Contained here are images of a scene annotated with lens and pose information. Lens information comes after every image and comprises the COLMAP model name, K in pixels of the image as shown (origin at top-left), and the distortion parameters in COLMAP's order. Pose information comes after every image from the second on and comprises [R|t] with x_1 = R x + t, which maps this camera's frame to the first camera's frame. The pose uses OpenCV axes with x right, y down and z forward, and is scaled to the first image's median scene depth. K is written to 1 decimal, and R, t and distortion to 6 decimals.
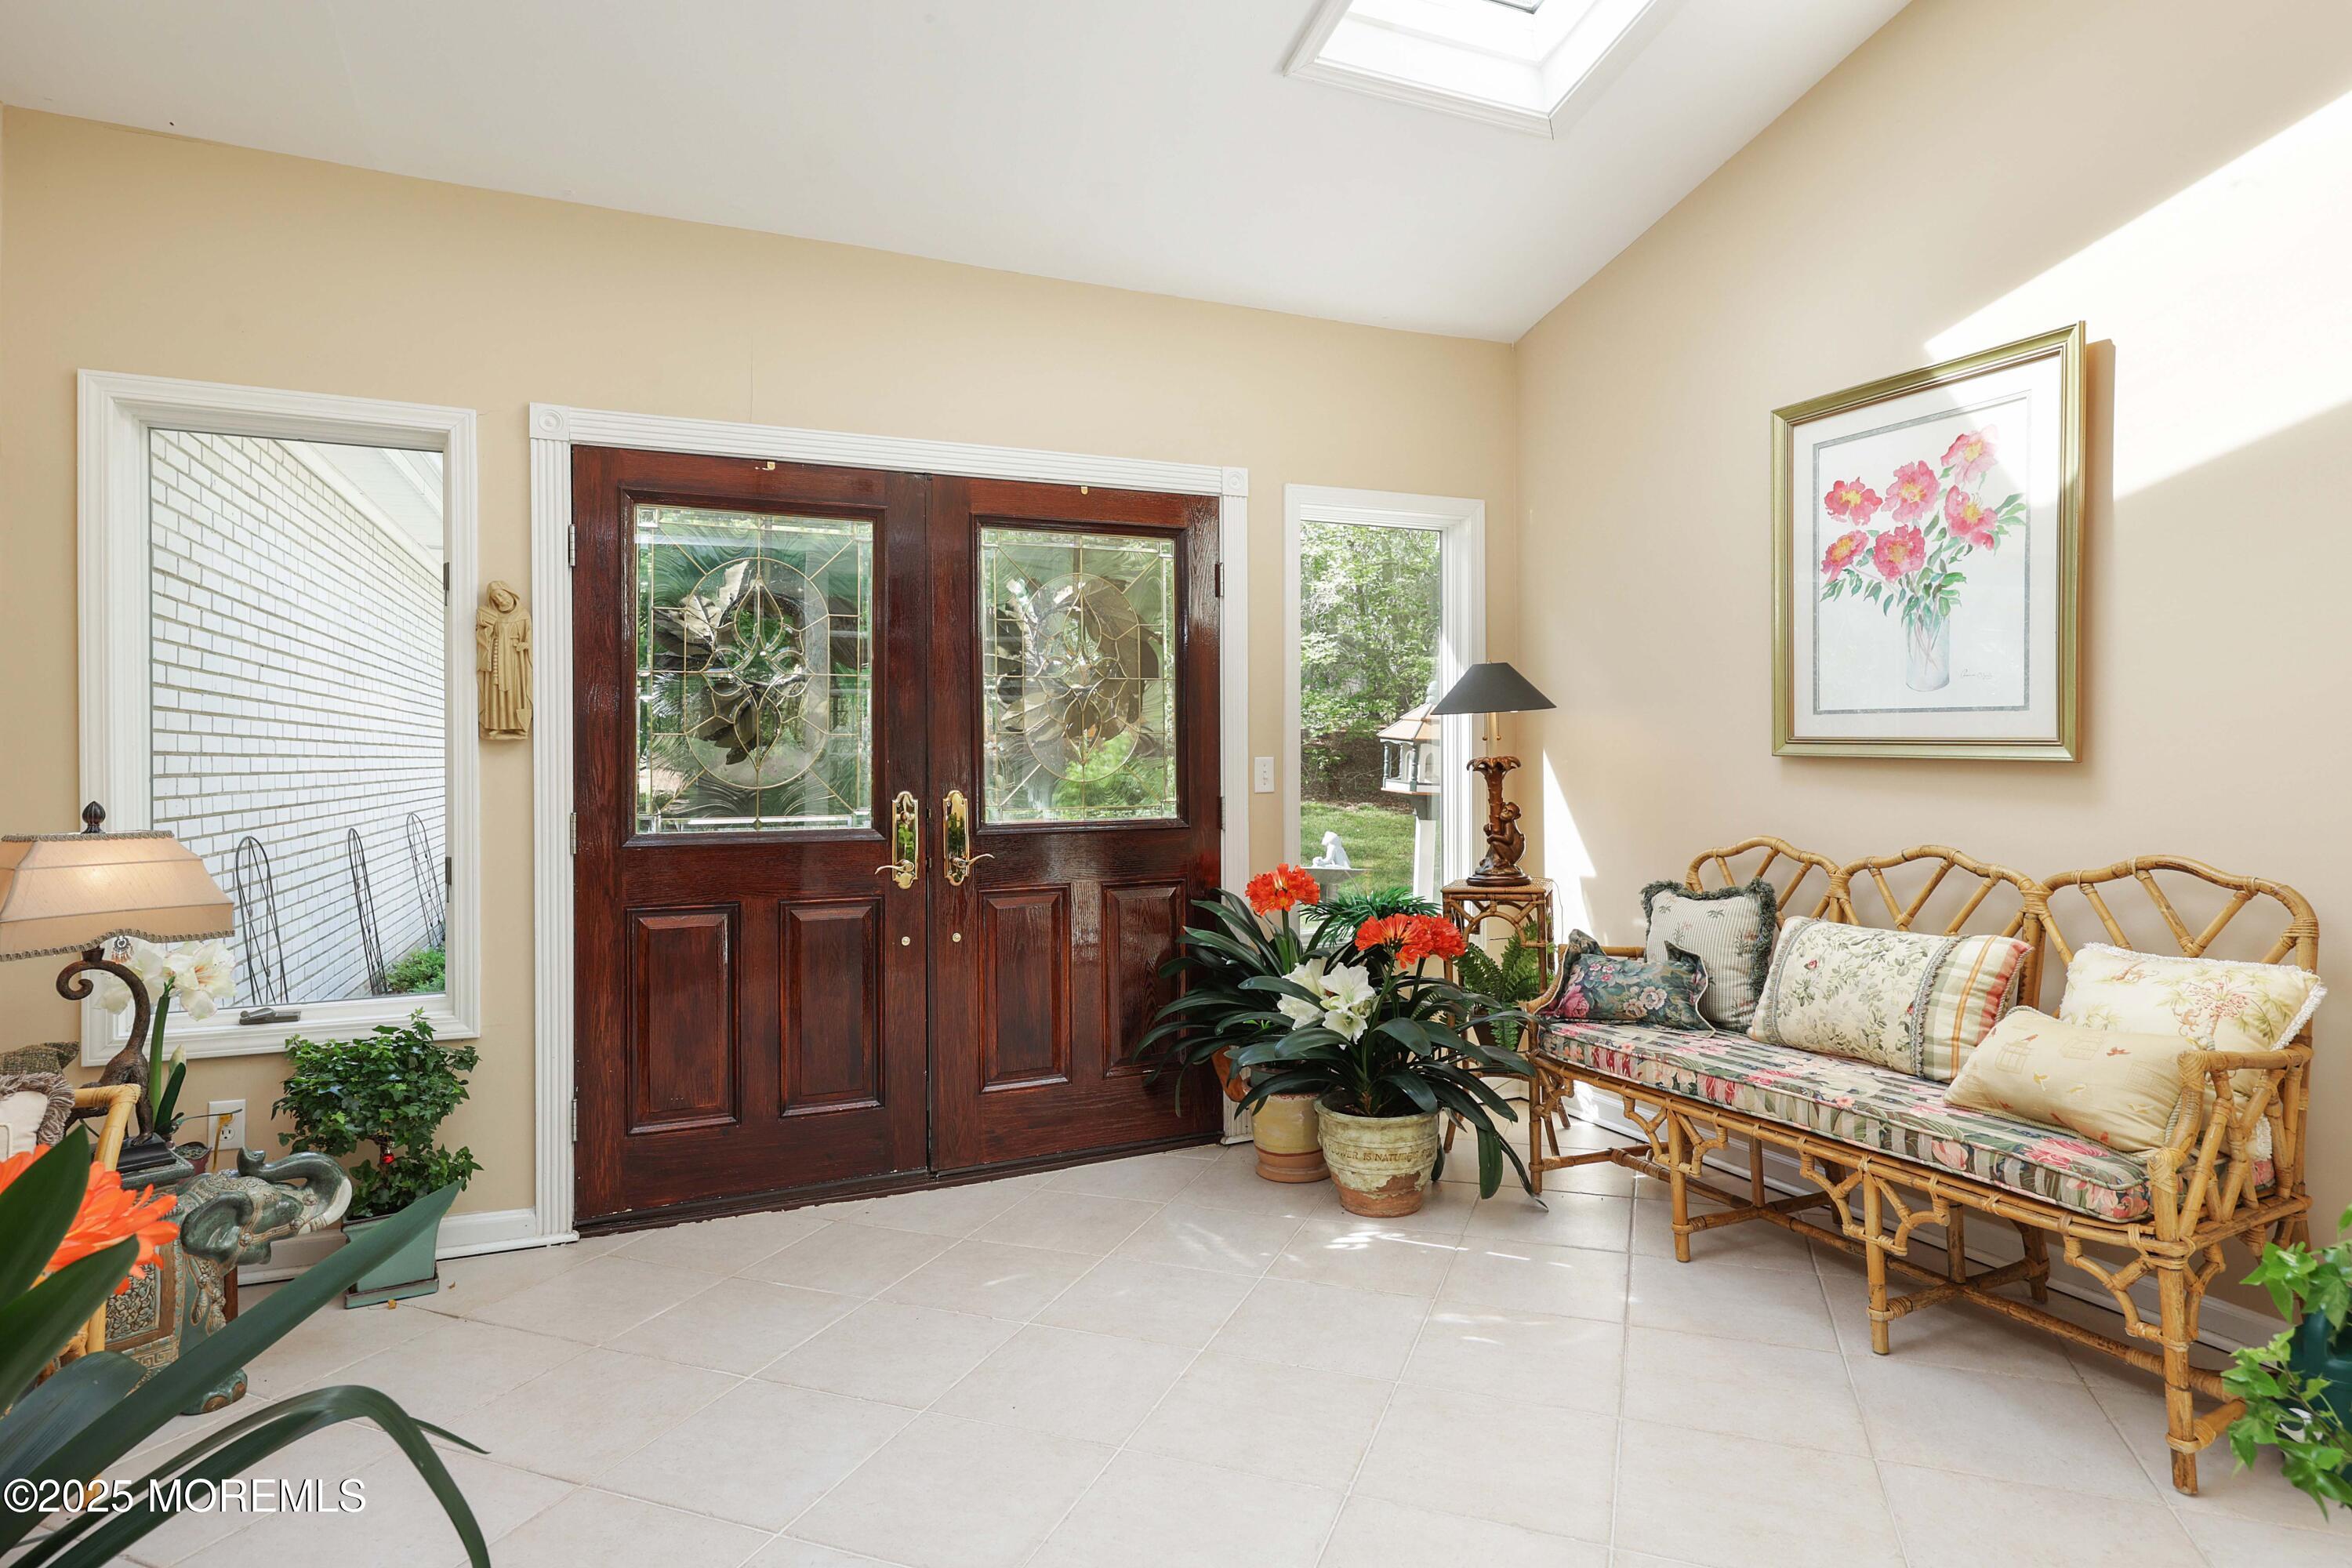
lens RADIAL K [[1287.5, 0, 1169.6], [0, 1287.5, 762.7], [0, 0, 1]] dist [-0.004778, -0.000087]
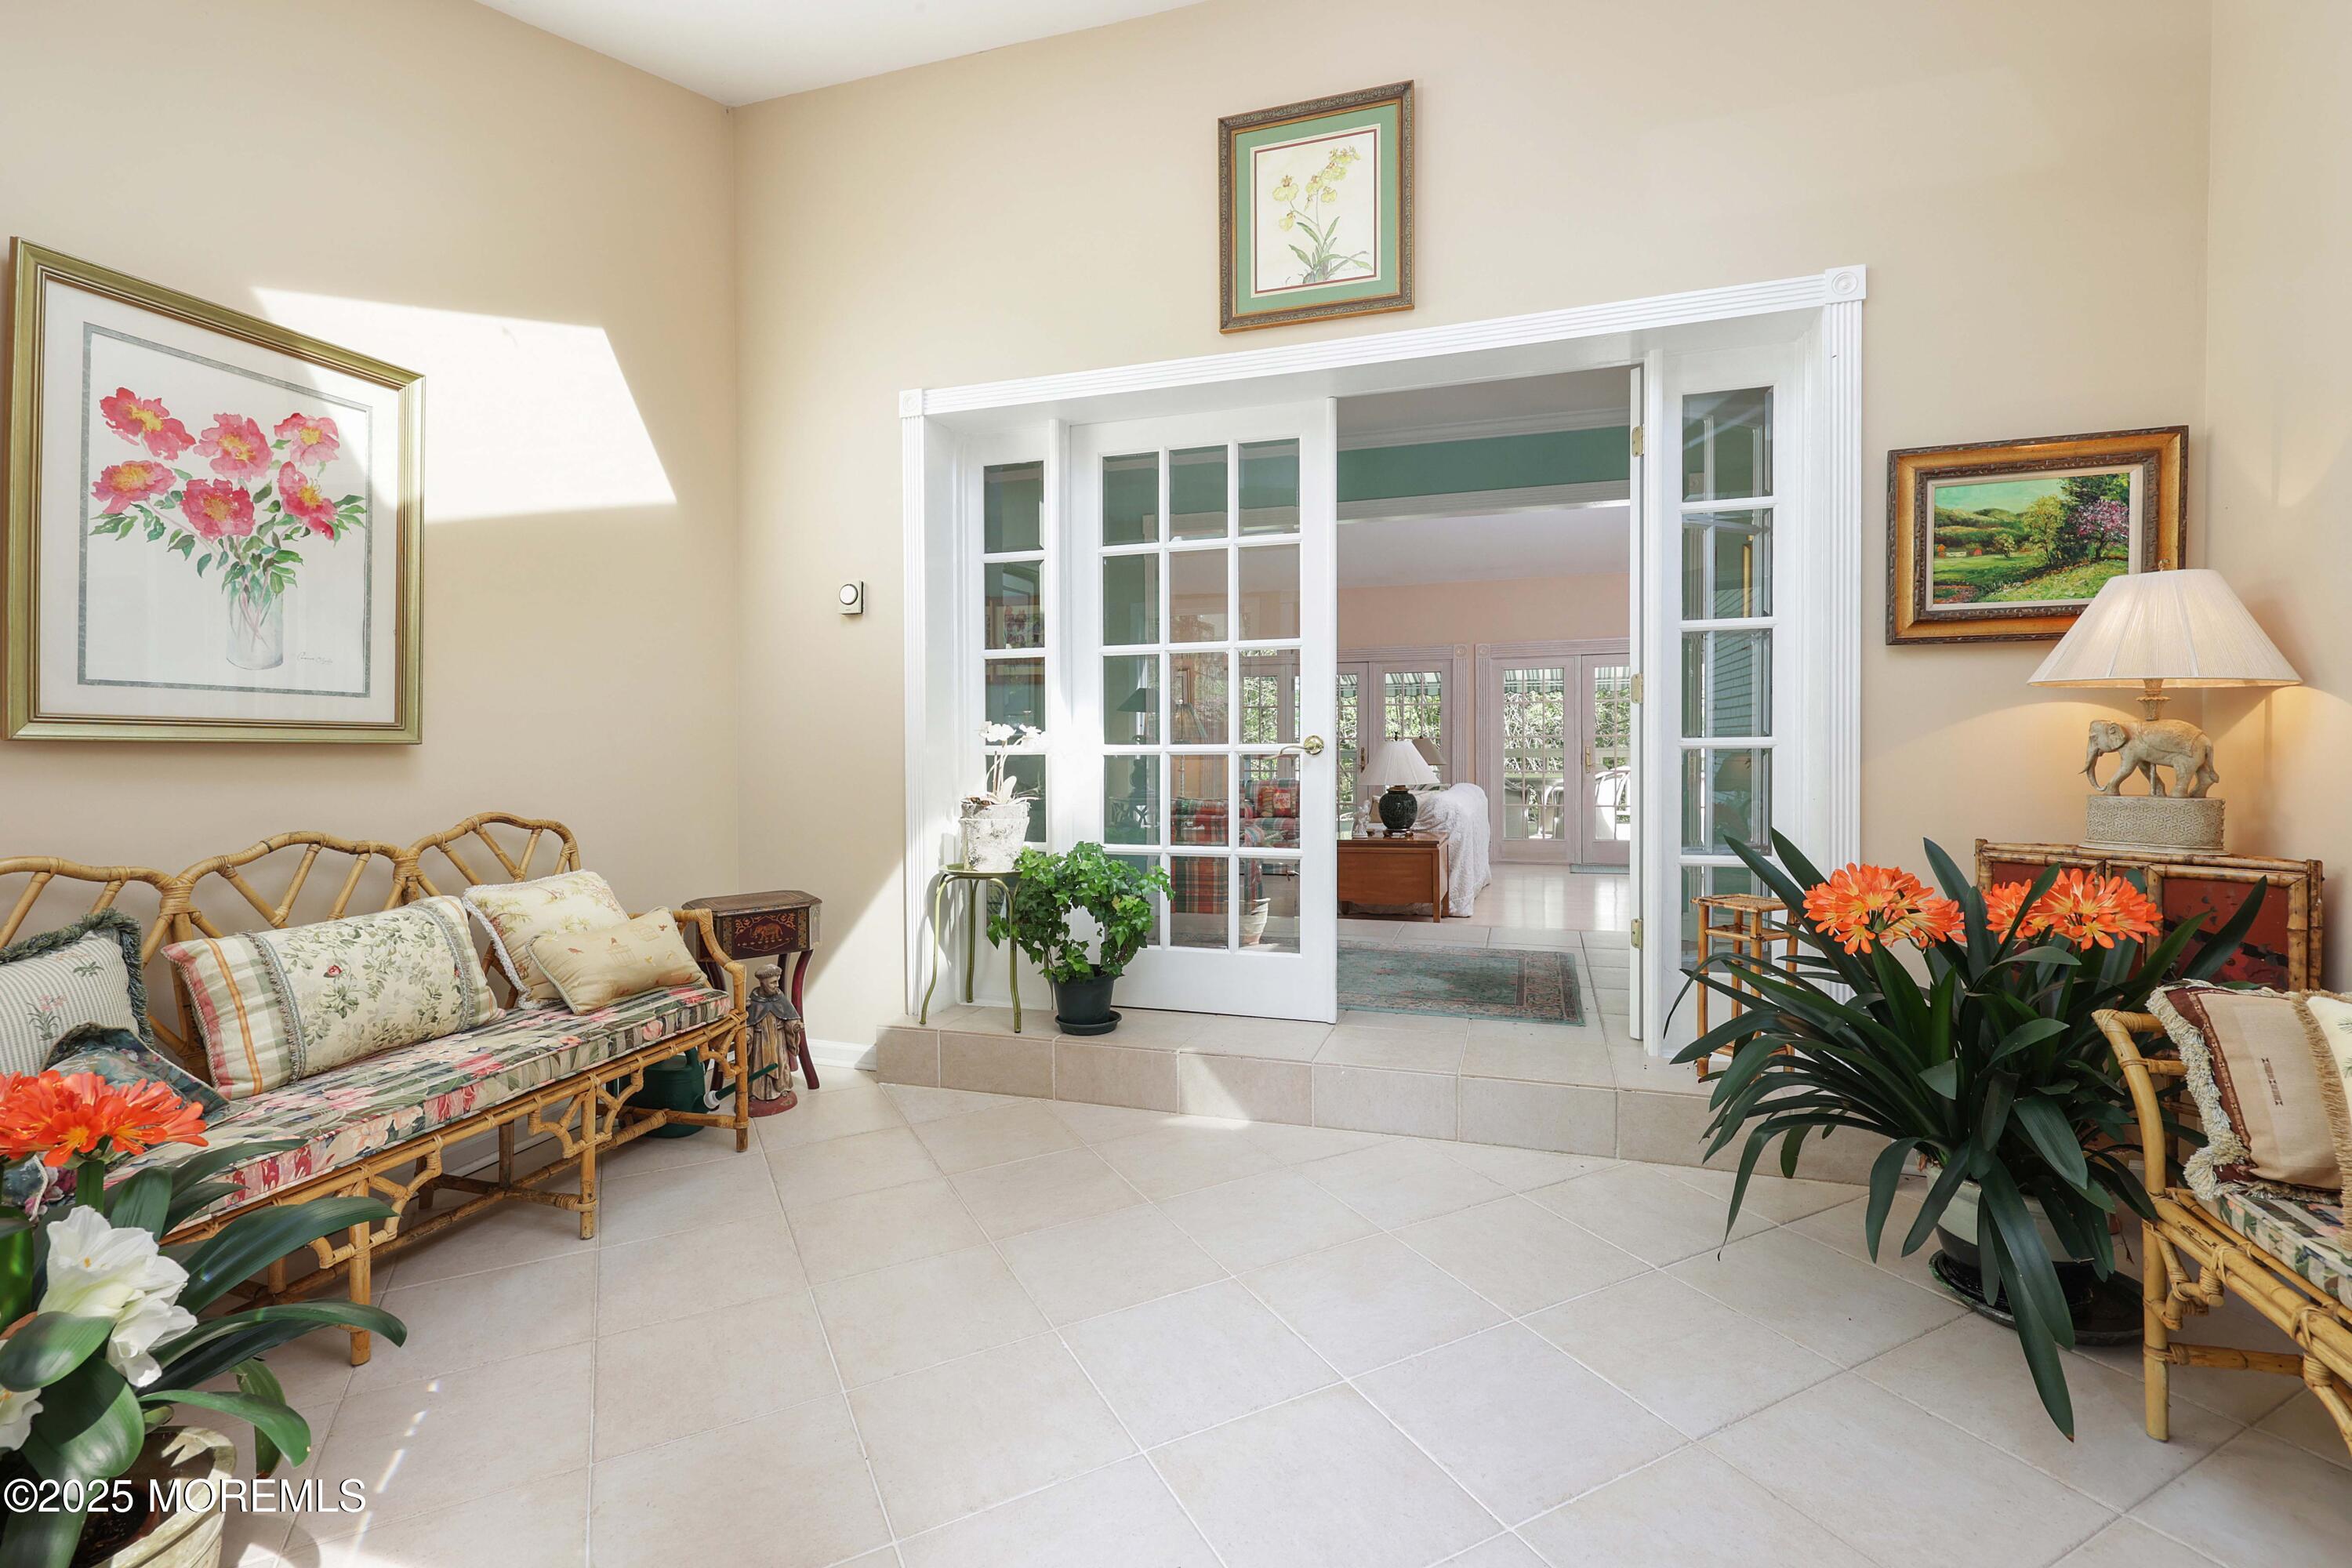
lens RADIAL K [[1088.0, 0, 1176.9], [0, 1088.0, 767.4], [0, 0, 1]] dist [0.002256, 0.000259]
pose [[-0.761902, -0.006705, 0.647658, -0.398909], [0.016073, 0.999443, 0.029255, 0.002566], [-0.647493, 0.032699, -0.761369, 1.089983]]
